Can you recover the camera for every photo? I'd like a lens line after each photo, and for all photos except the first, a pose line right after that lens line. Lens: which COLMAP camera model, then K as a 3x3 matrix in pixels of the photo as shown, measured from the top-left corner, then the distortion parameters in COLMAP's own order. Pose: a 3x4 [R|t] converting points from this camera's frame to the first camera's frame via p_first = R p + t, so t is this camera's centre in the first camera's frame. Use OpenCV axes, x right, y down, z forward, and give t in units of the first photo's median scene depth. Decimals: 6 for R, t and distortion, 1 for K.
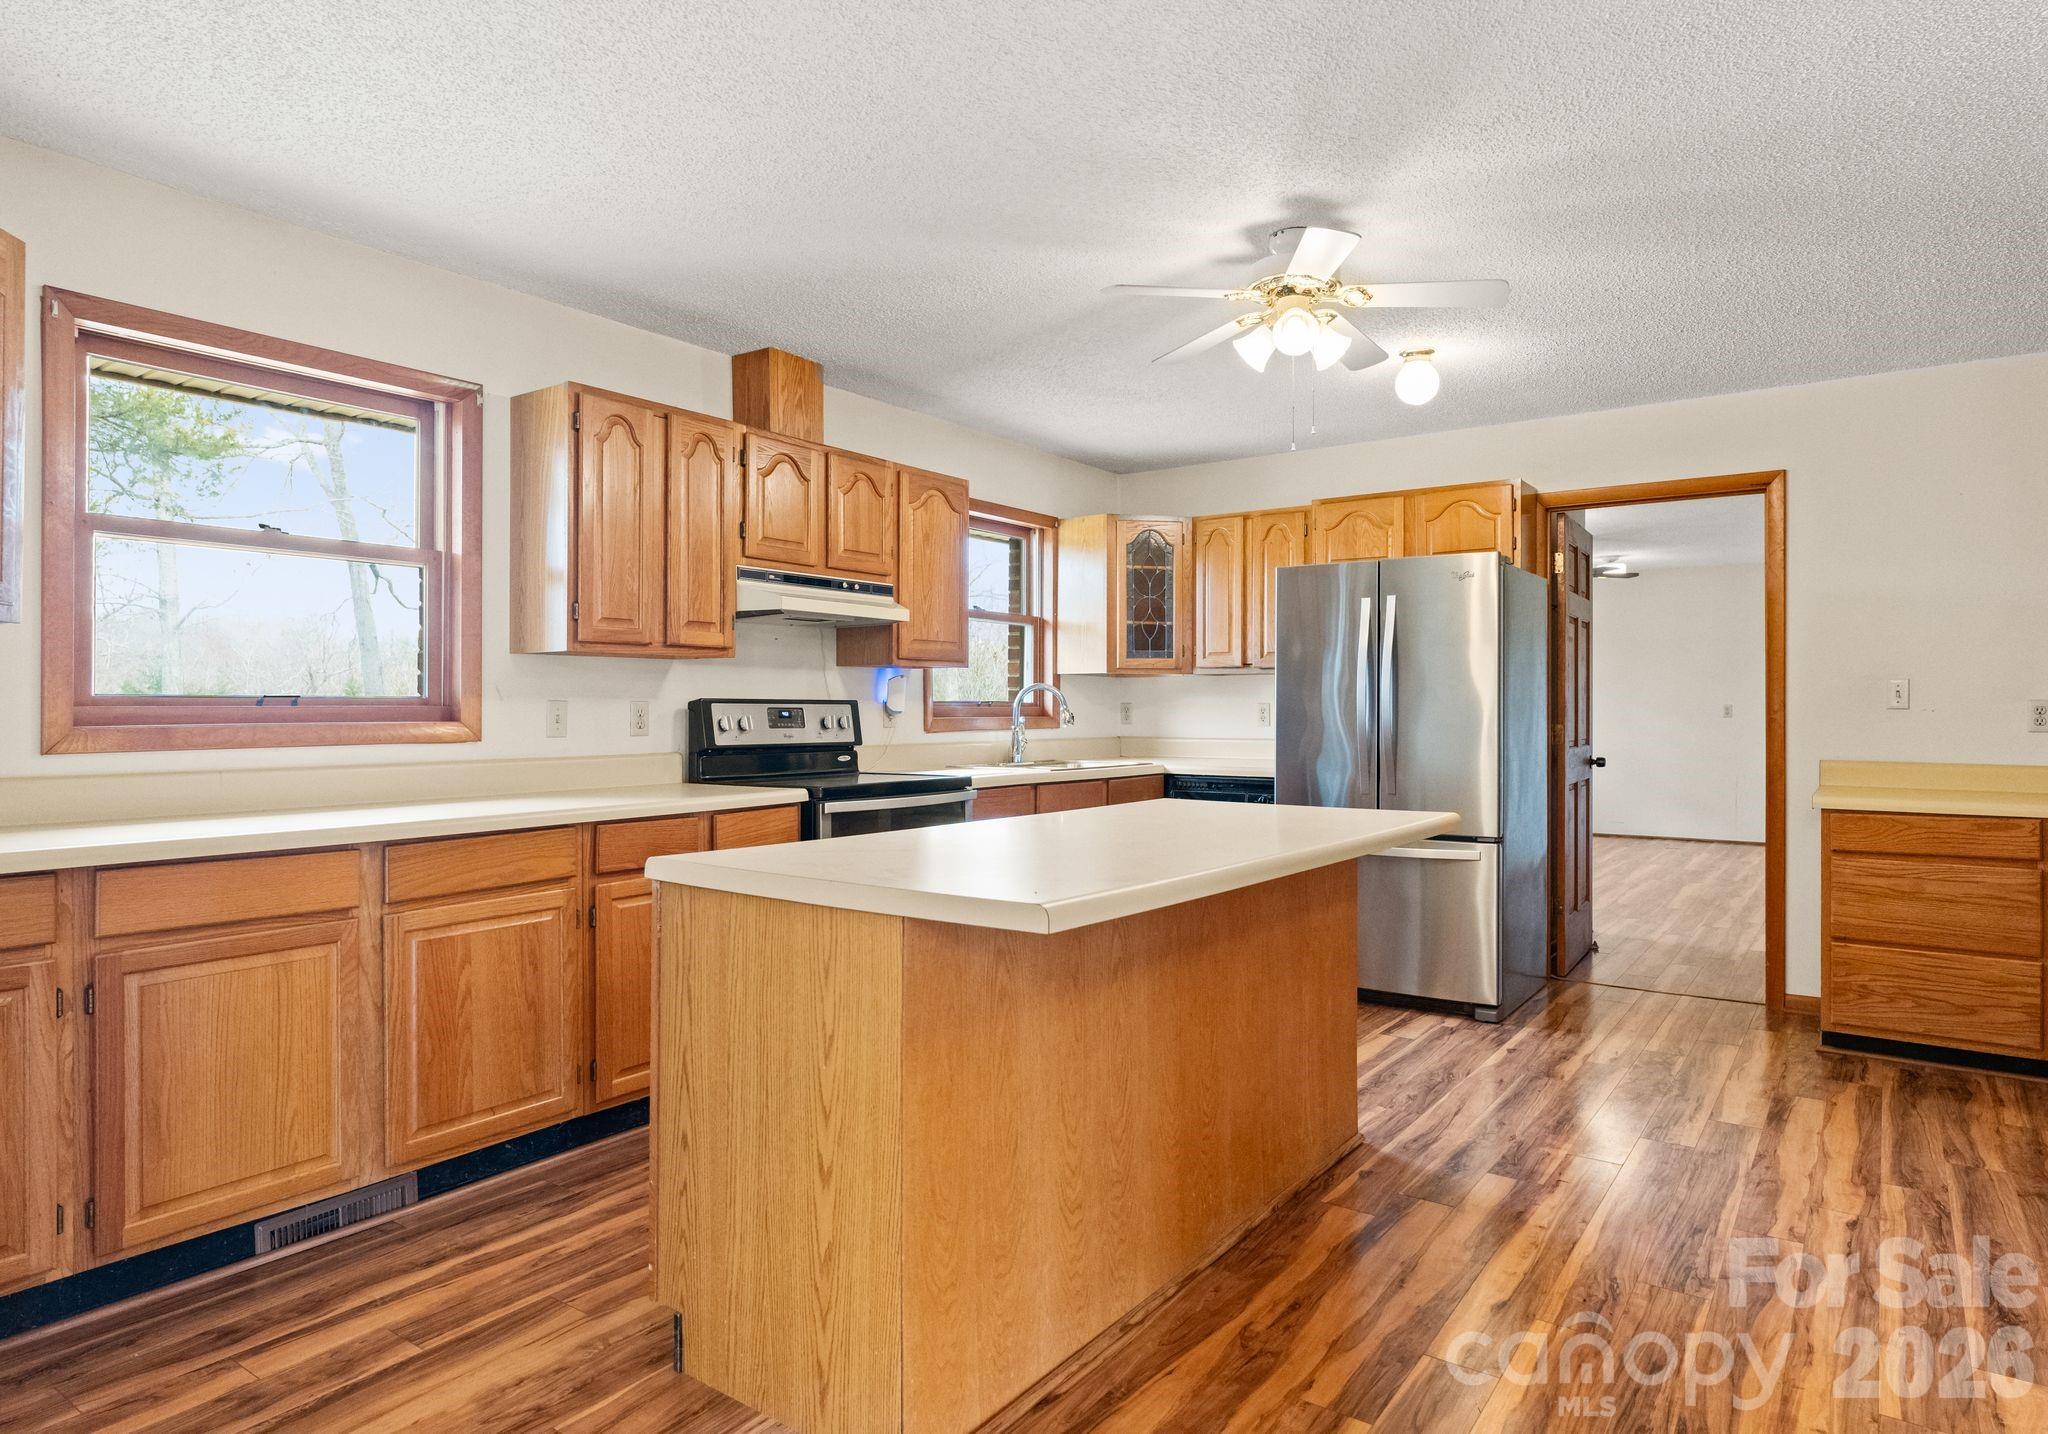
lens RADIAL K [[1212.4, 0, 1038.3], [0, 1212.4, 706.4], [0, 0, 1]] dist [0.003813, 0.000316]
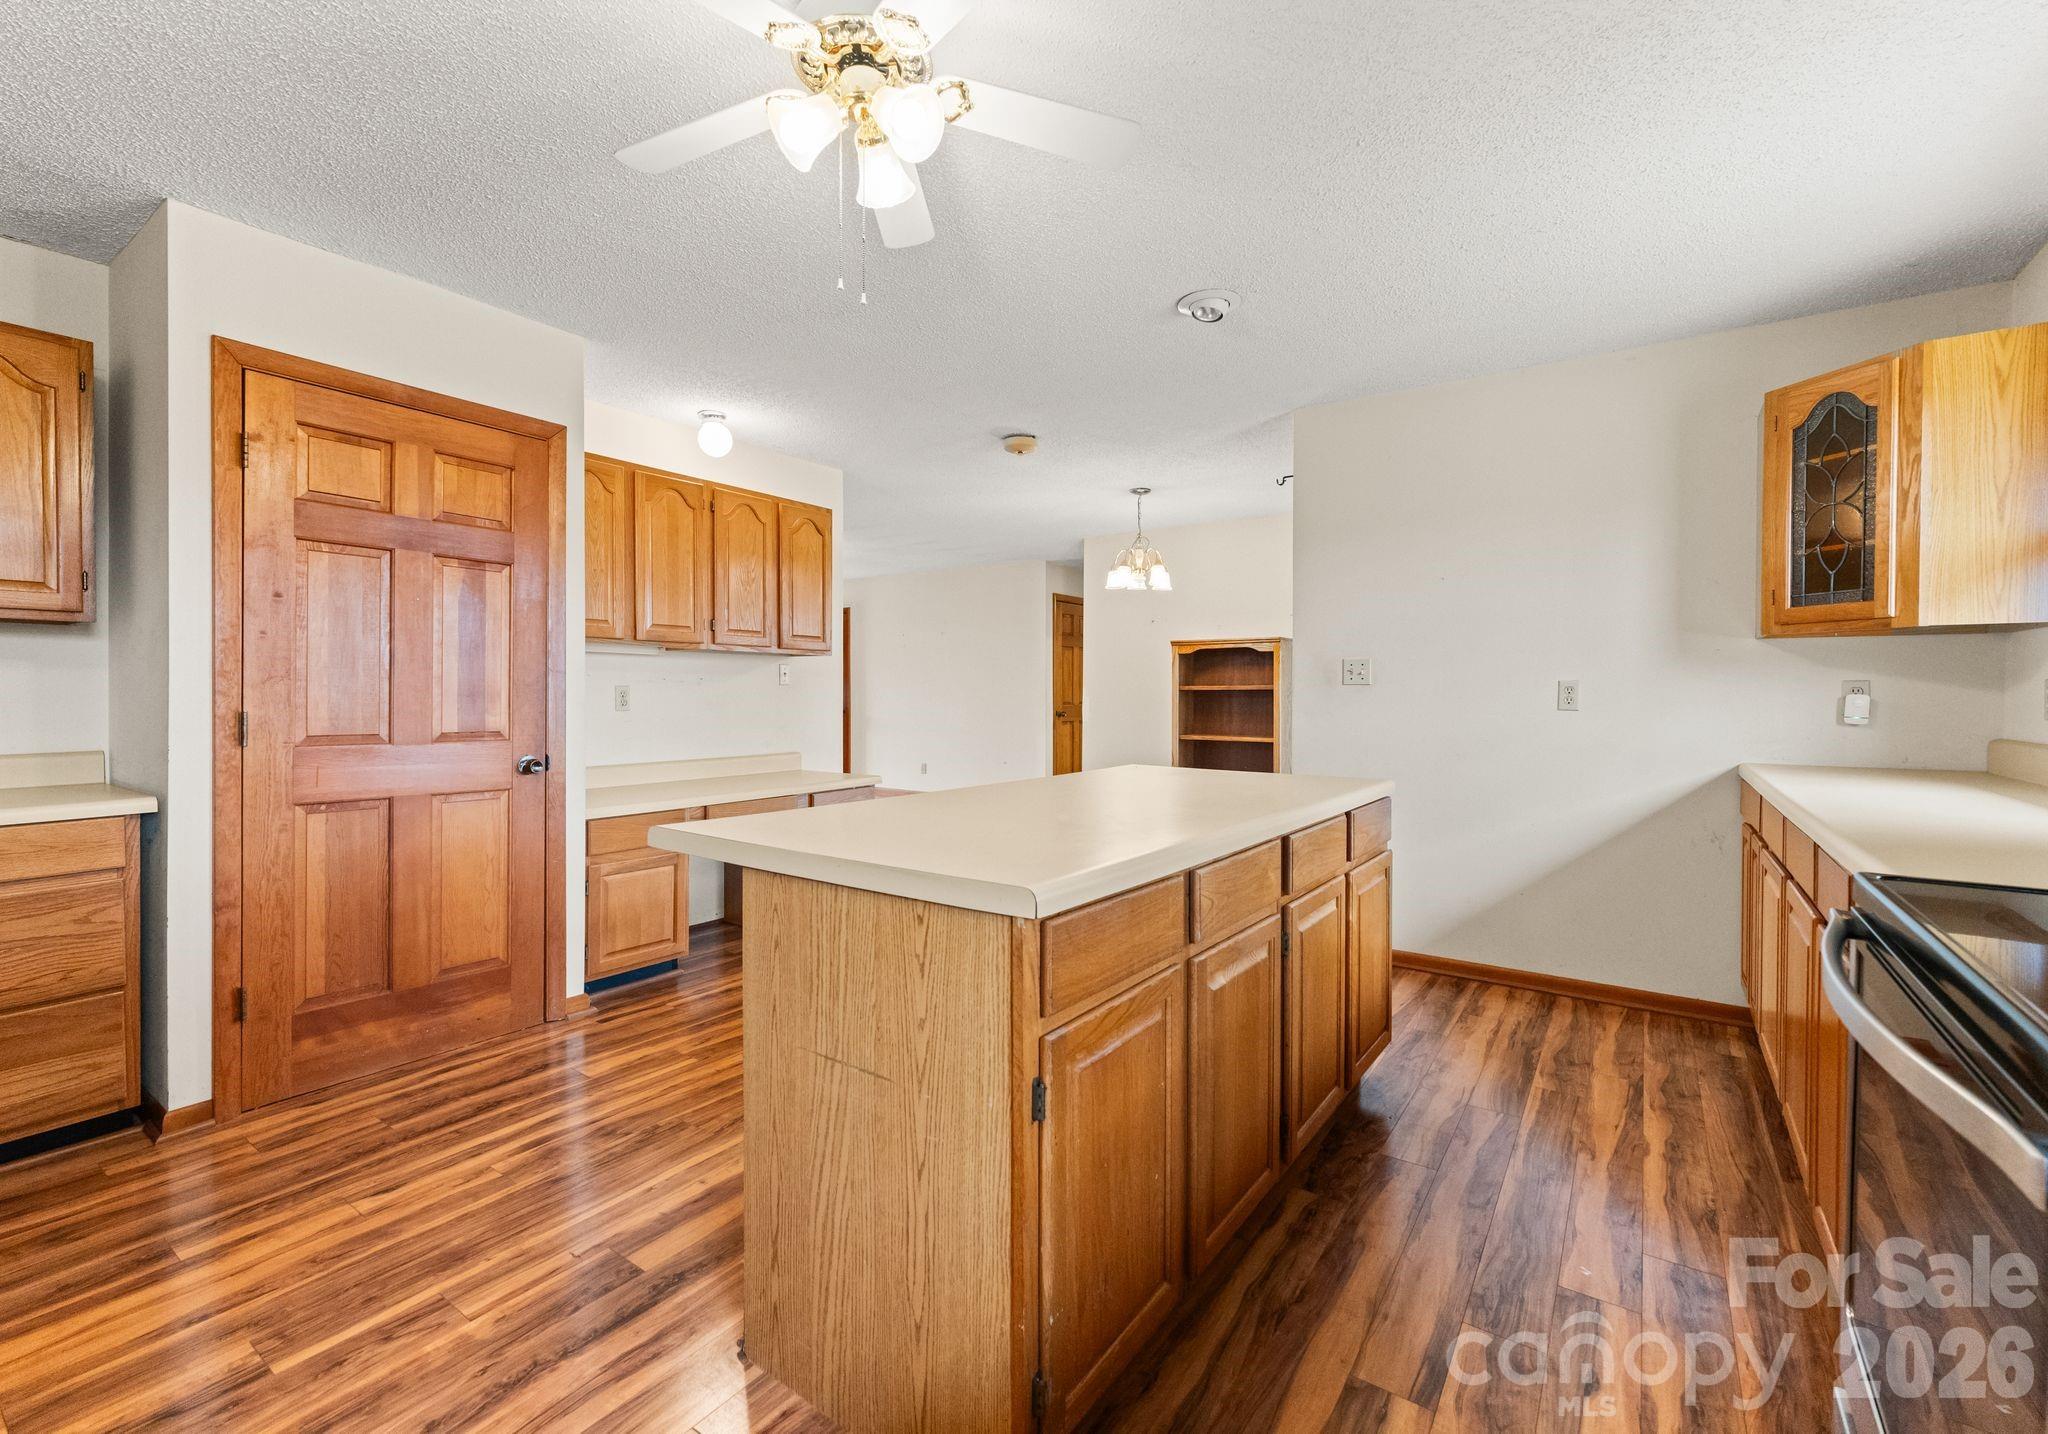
lens RADIAL K [[886.8, 0, 1019.4], [0, 886.8, 693.8], [0, 0, 1]] dist [0.000376, 0.000222]
pose [[-0.999970, -0.004070, 0.006521, 0.132610], [-0.004077, 0.999991, -0.000970, 0.008275], [-0.006517, -0.000997, -0.999978, 1.682613]]
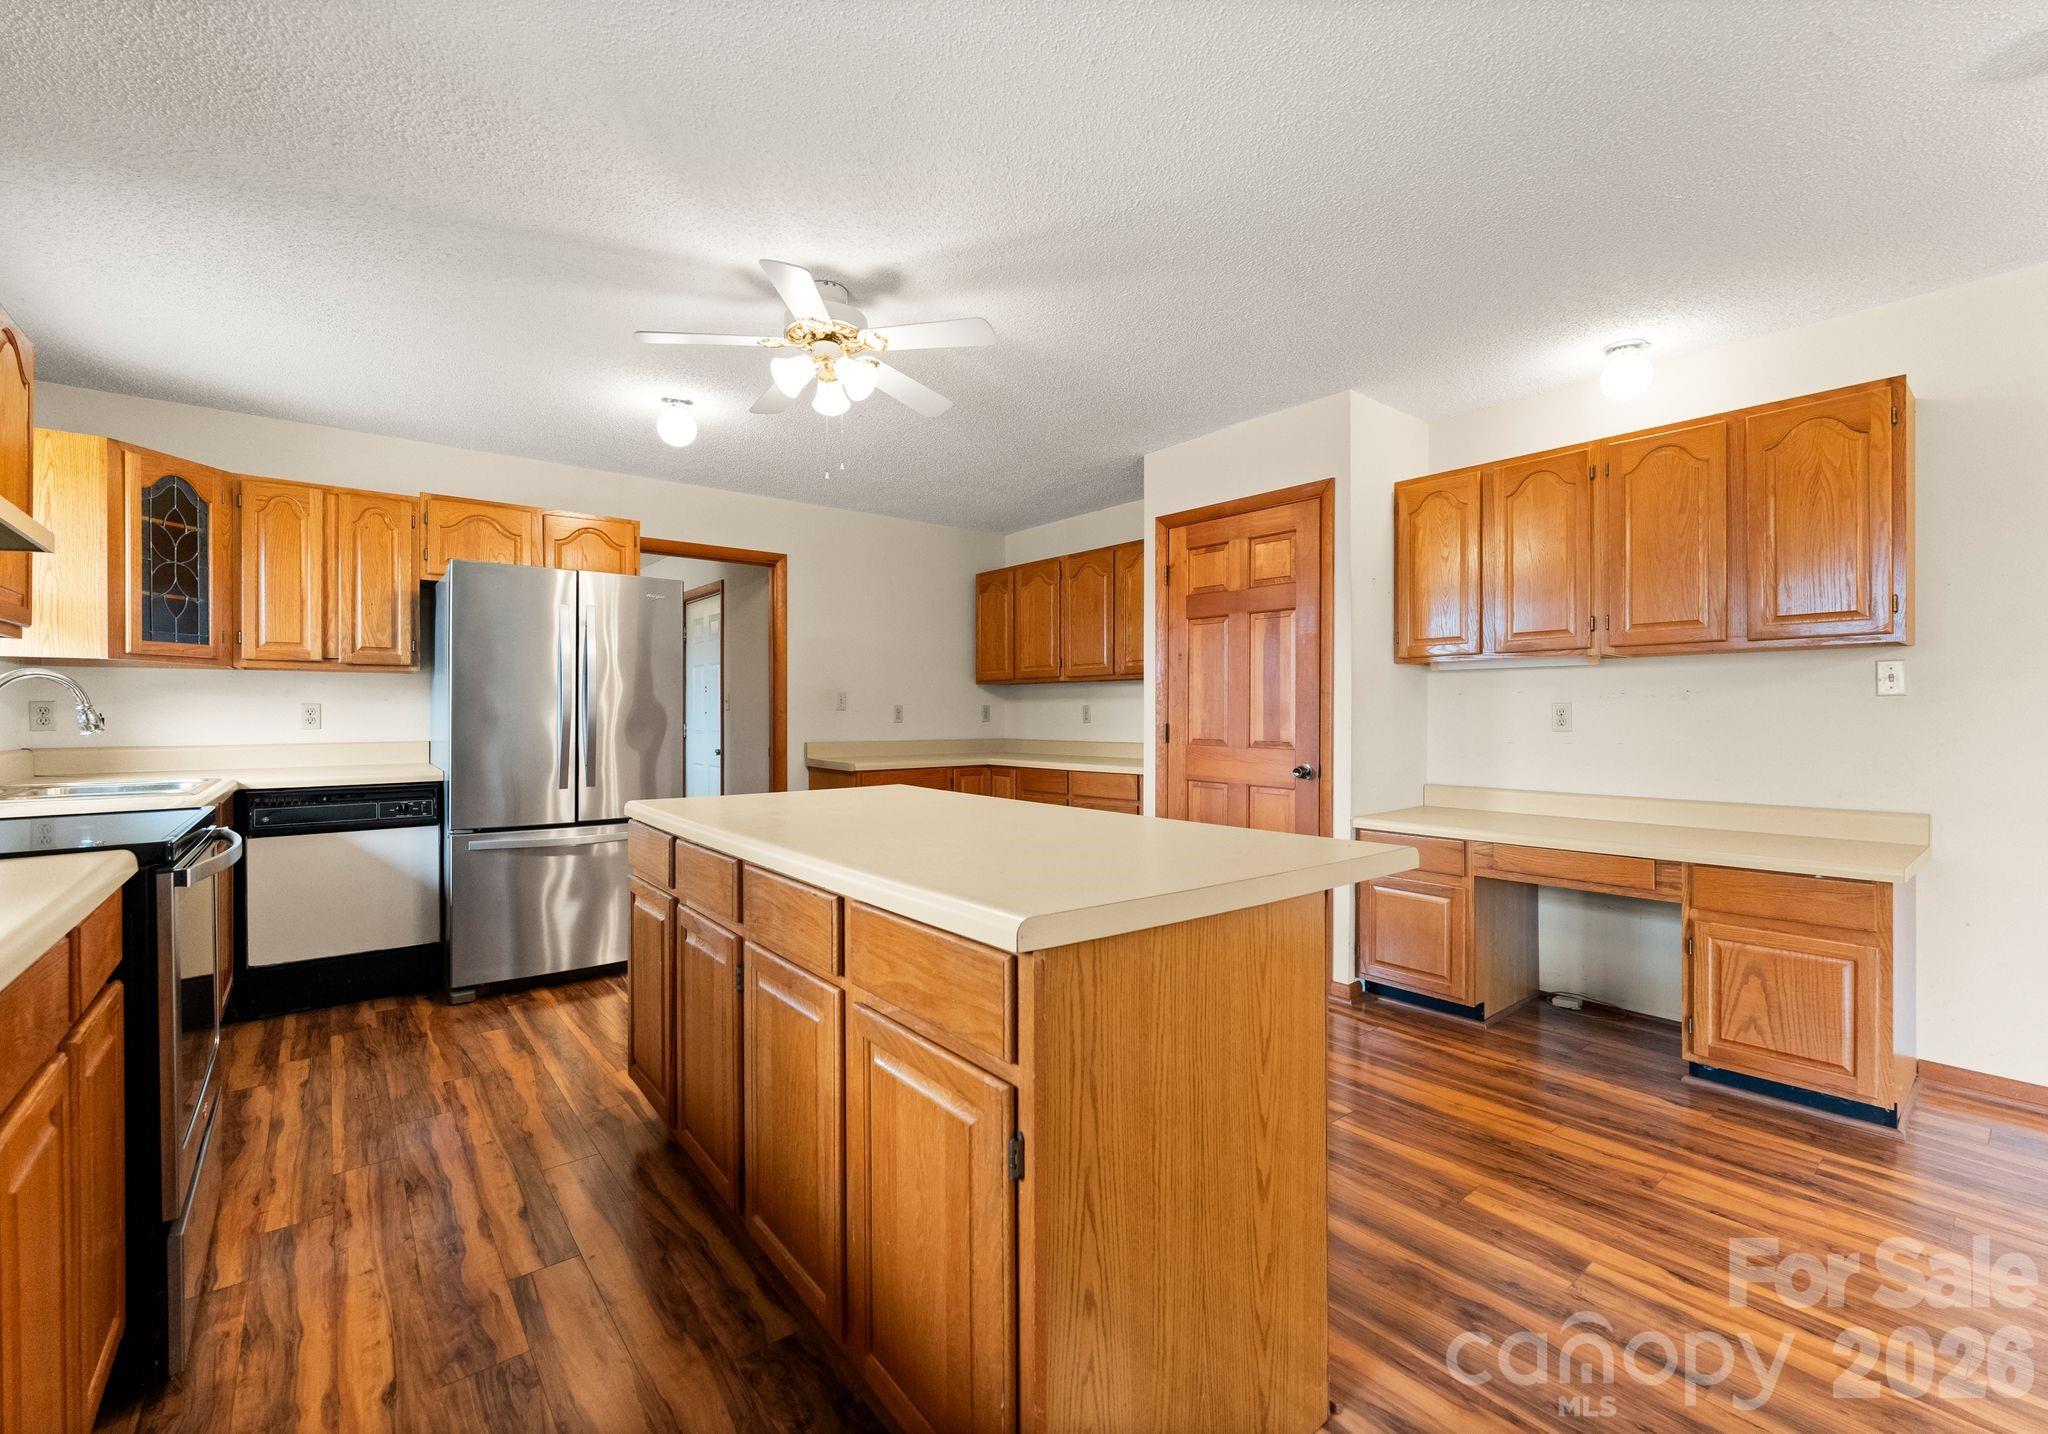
lens RADIAL K [[864.3, 0, 1037.7], [0, 864.3, 717.4], [0, 0, 1]] dist [-0.000497, -0.000317]
pose [[0.266213, -0.004434, 0.963904, -0.582217], [0.000862, 0.999990, 0.004362, 0.011005], [-0.963914, -0.000331, 0.266214, 0.663520]]
